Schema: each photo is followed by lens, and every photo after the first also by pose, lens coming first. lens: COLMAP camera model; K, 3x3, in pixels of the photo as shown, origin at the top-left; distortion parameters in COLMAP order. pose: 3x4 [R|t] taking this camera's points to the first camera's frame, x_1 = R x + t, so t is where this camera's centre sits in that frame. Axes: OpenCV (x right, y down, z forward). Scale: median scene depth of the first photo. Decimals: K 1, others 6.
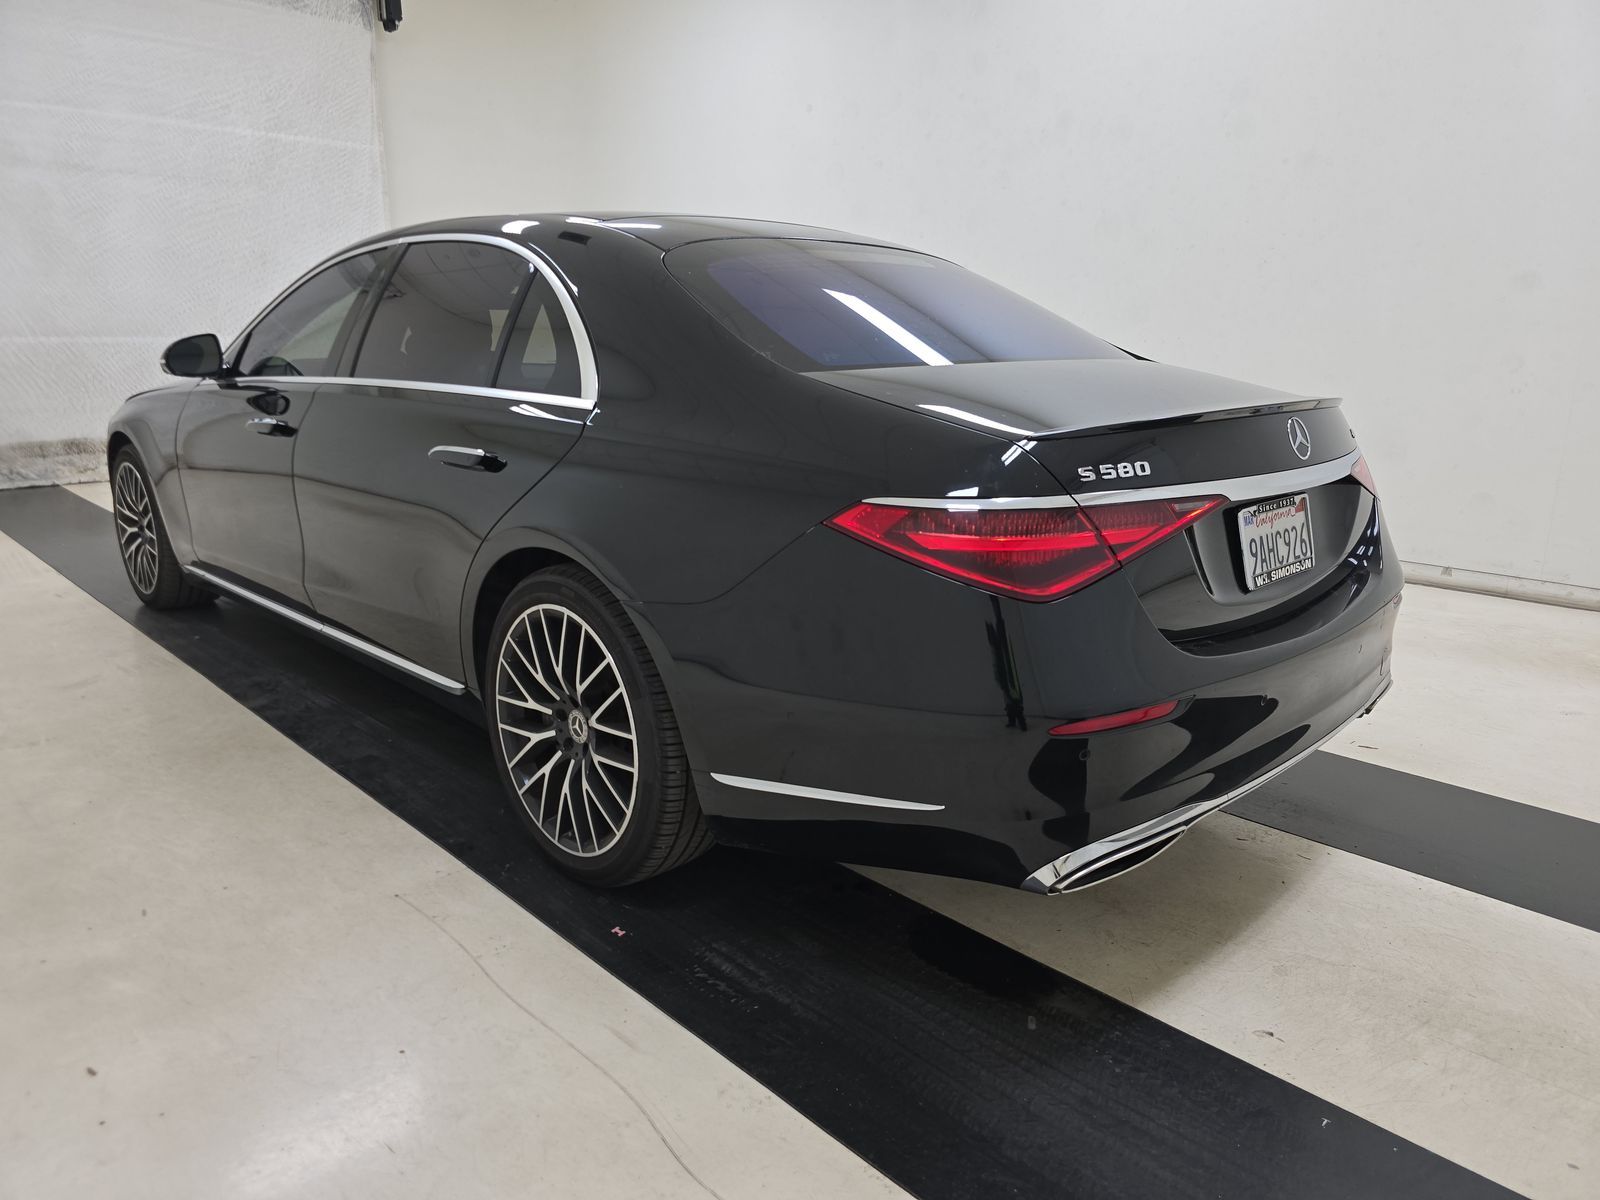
lens RADIAL K [[1063.5, 0, 793.6], [0, 1063.5, 609.6], [0, 0, 1]] dist [0.060262, -0.020939]
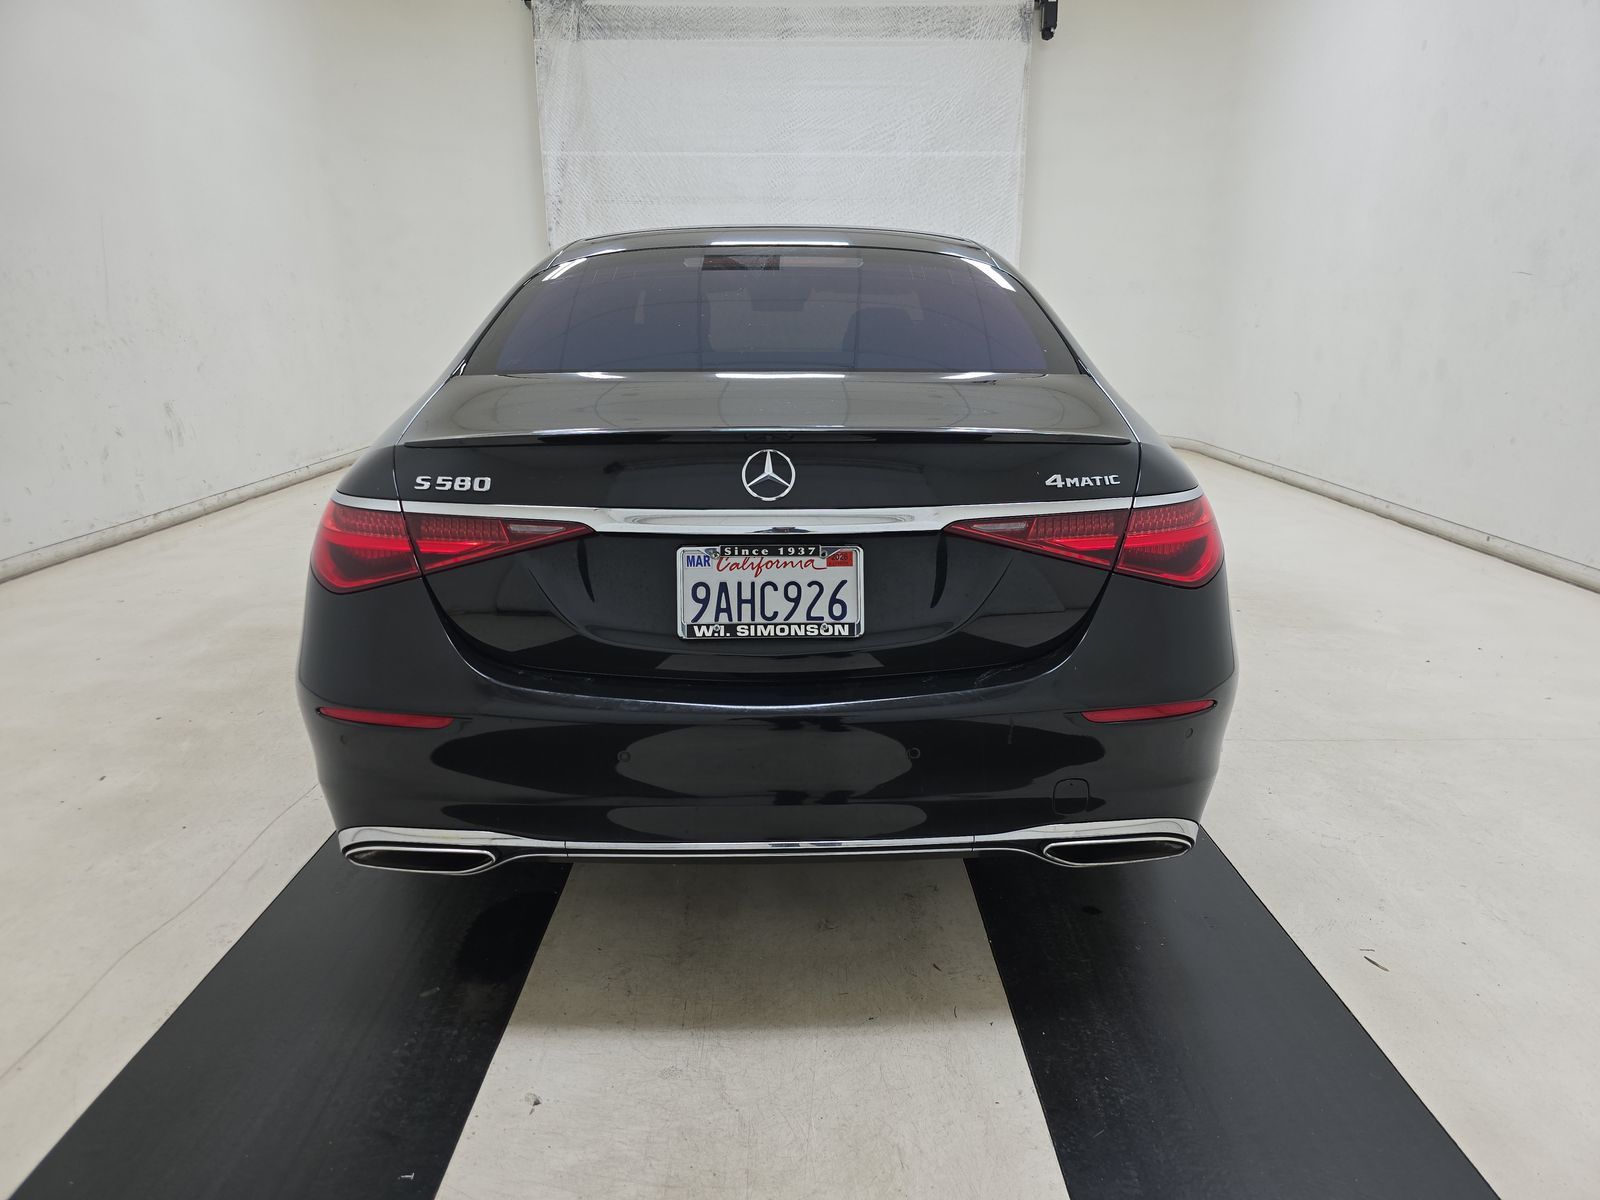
lens RADIAL K [[1063.5, 0, 785.4], [0, 1063.5, 594.6], [0, 0, 1]] dist [0.060262, -0.020939]
pose [[0.745917, 0.163583, -0.645638, 1.041870], [-0.165141, 0.984524, 0.058655, -0.118220], [0.645241, 0.062869, 0.761388, 0.376928]]
